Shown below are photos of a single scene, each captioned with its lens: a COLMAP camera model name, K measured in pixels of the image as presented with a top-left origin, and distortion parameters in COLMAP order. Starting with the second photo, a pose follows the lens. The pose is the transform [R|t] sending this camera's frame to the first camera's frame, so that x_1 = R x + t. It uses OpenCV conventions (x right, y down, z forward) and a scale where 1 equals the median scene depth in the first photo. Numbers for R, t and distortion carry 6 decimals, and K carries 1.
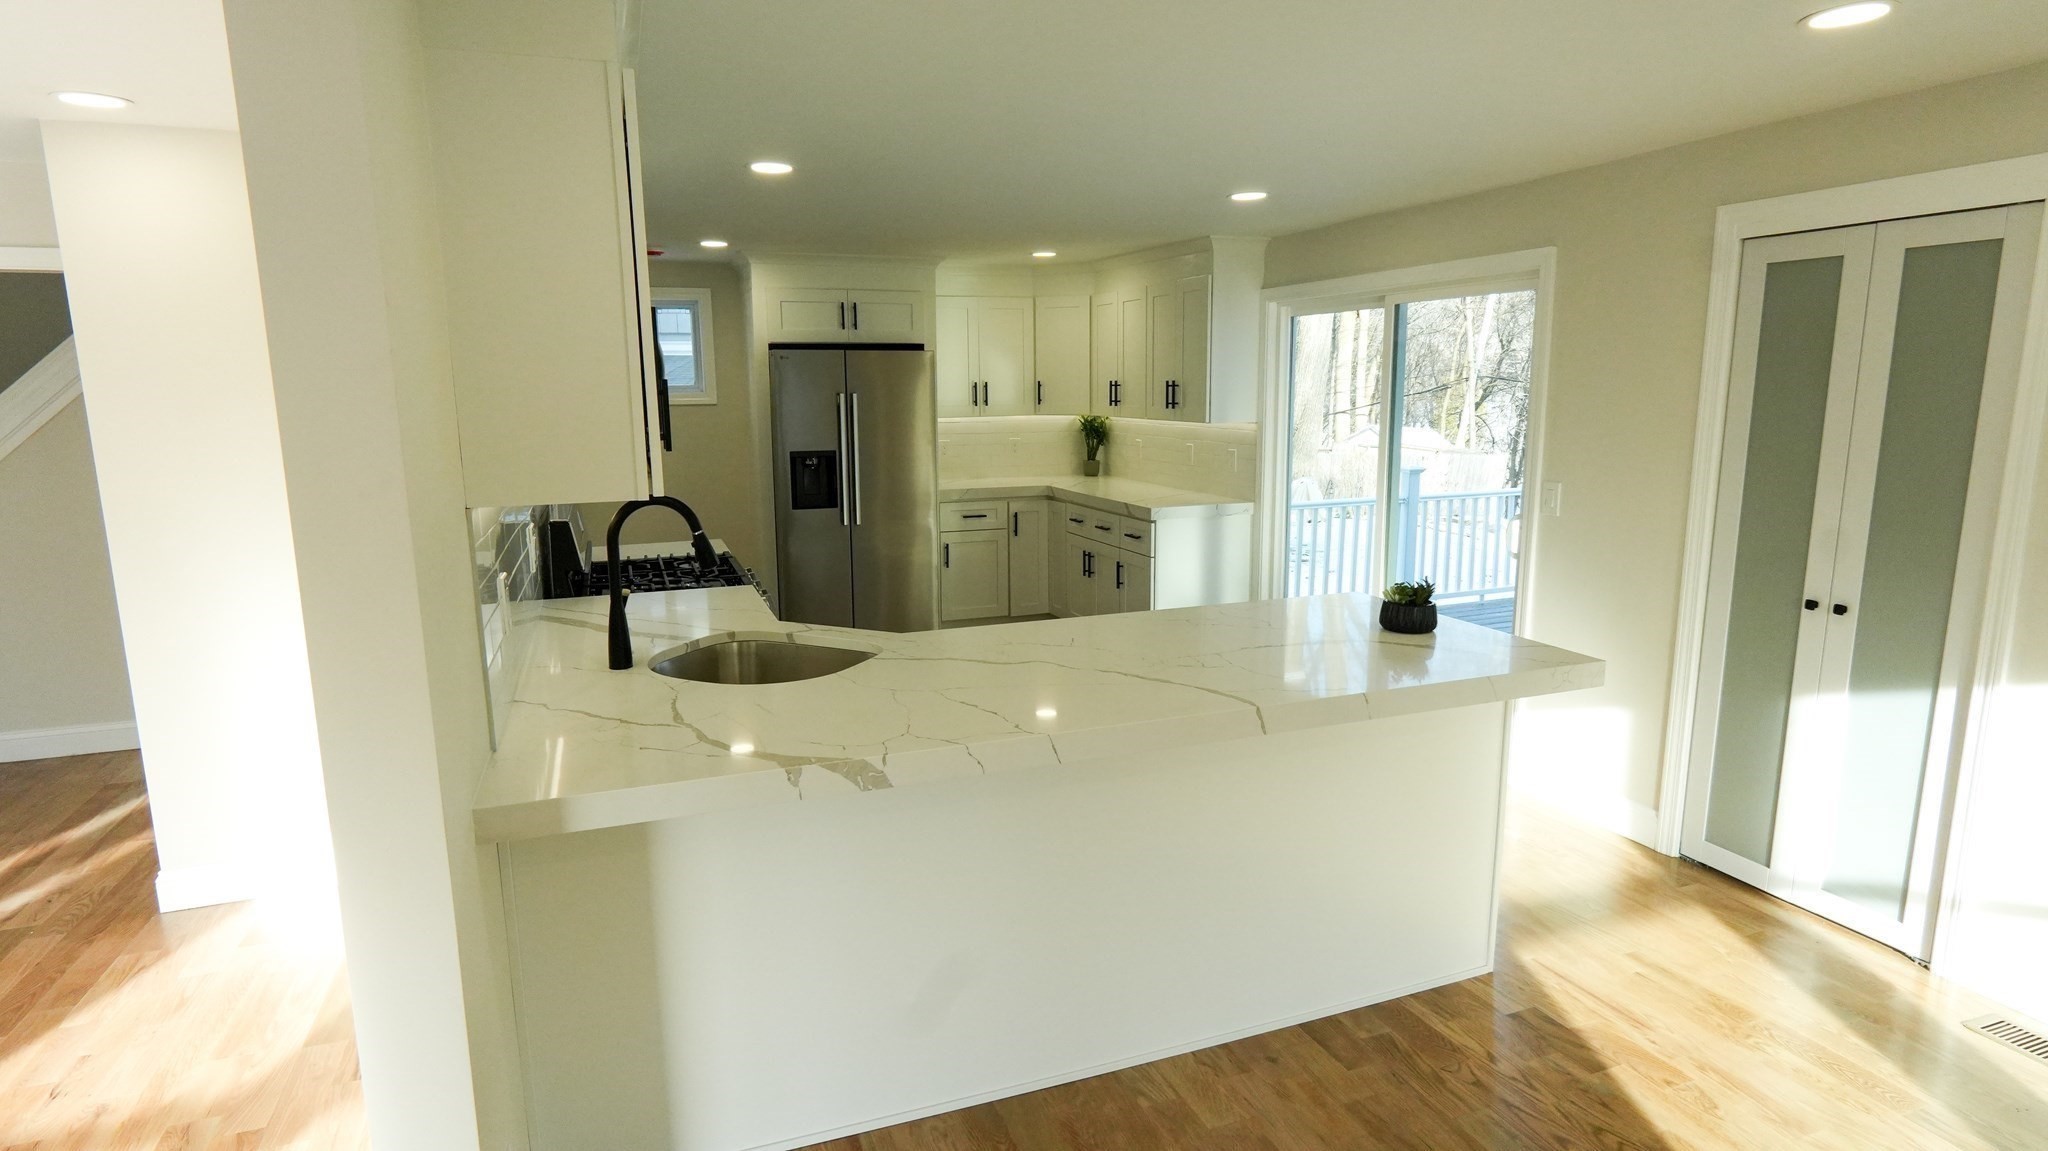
lens RADIAL K [[1092.6, 0, 1024.0], [0, 1092.6, 575.5], [0, 0, 1]] dist [-0.000500, 0.000981]
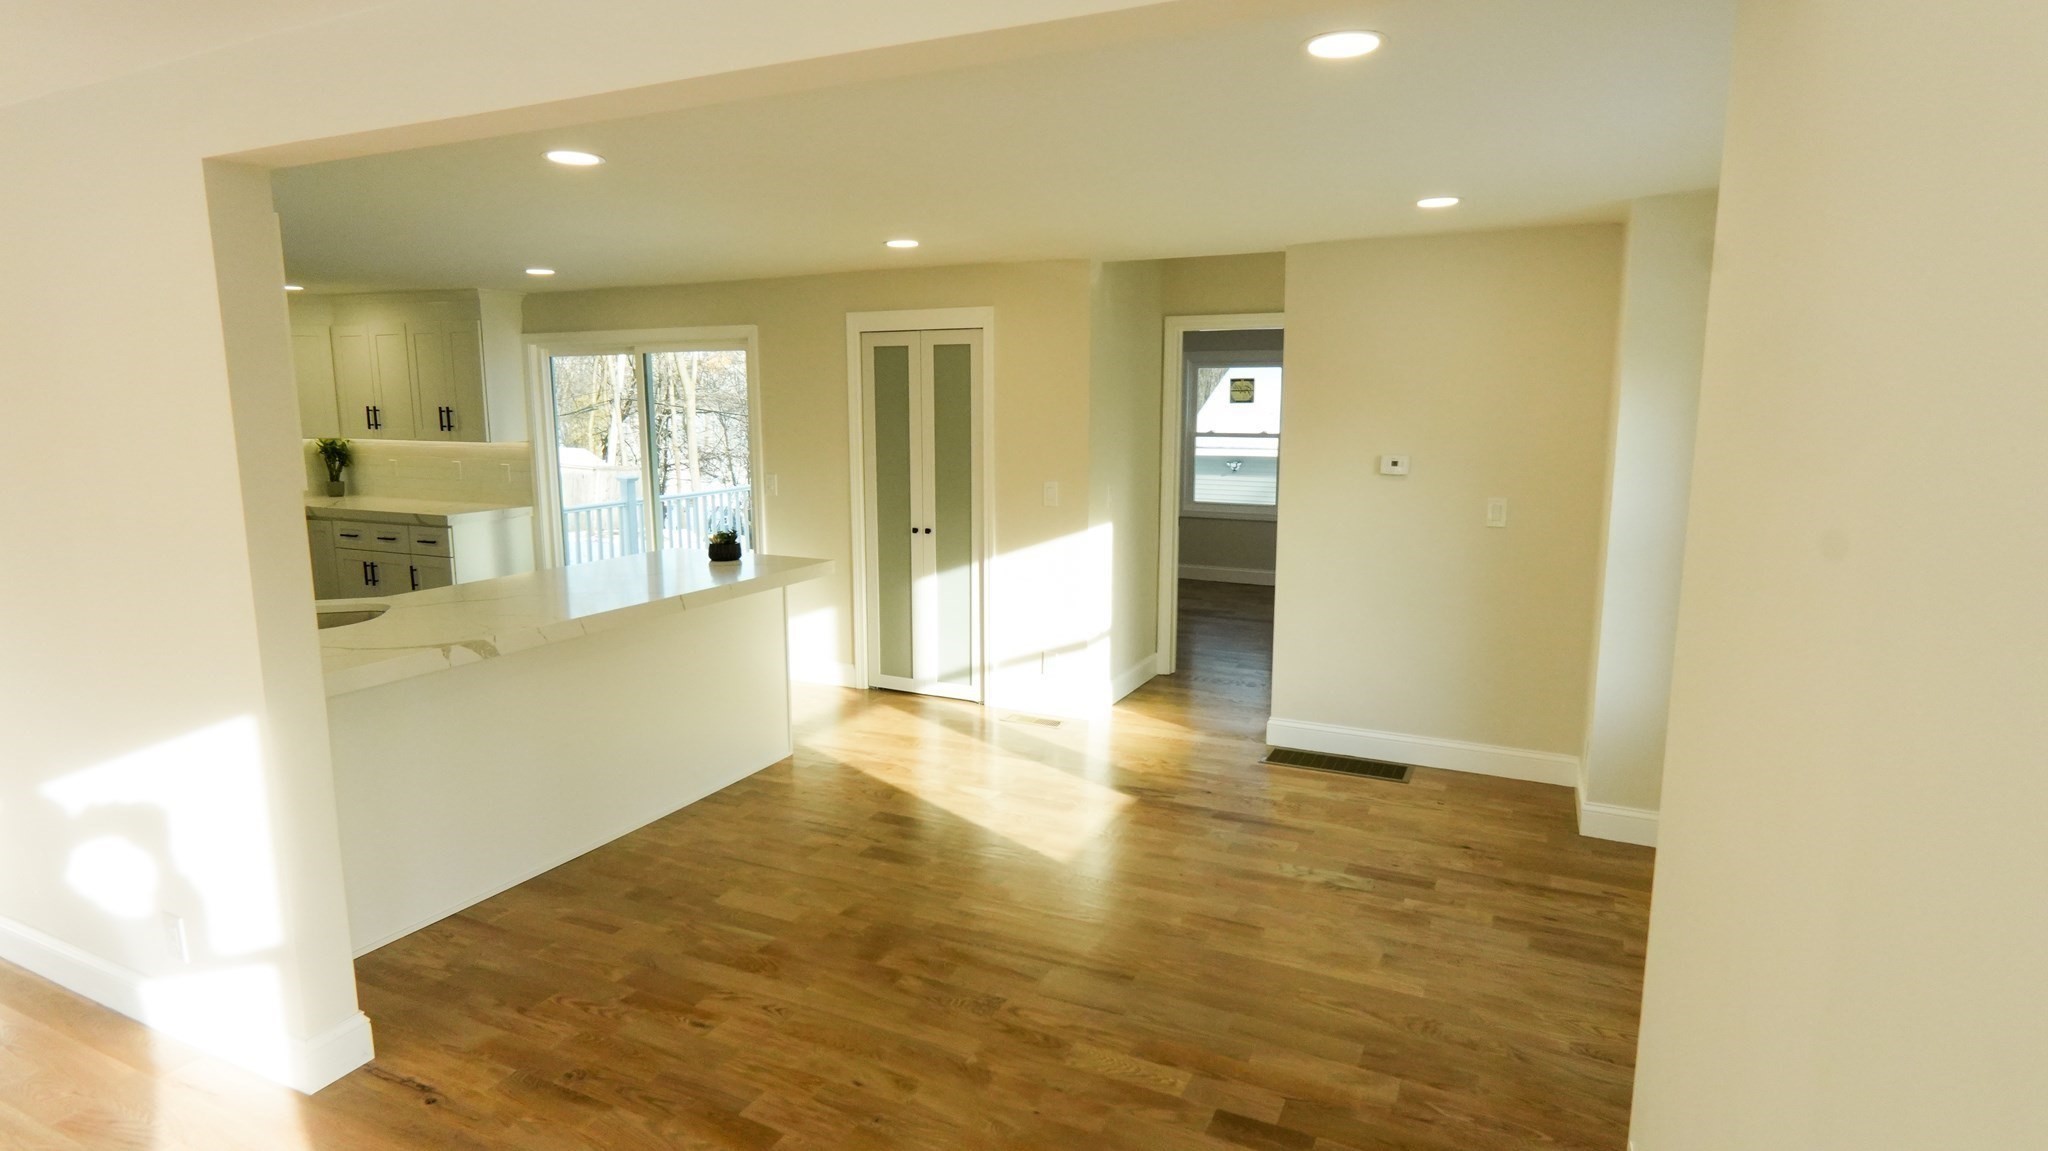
lens RADIAL K [[1090.0, 0, 1024.7], [0, 1090.0, 567.2], [0, 0, 1]] dist [0.001366, 0.000550]
pose [[0.728853, -0.097577, 0.677681, -0.226338], [0.114851, 0.993192, 0.019483, 0.041143], [-0.674969, 0.063632, 0.735097, -0.270304]]
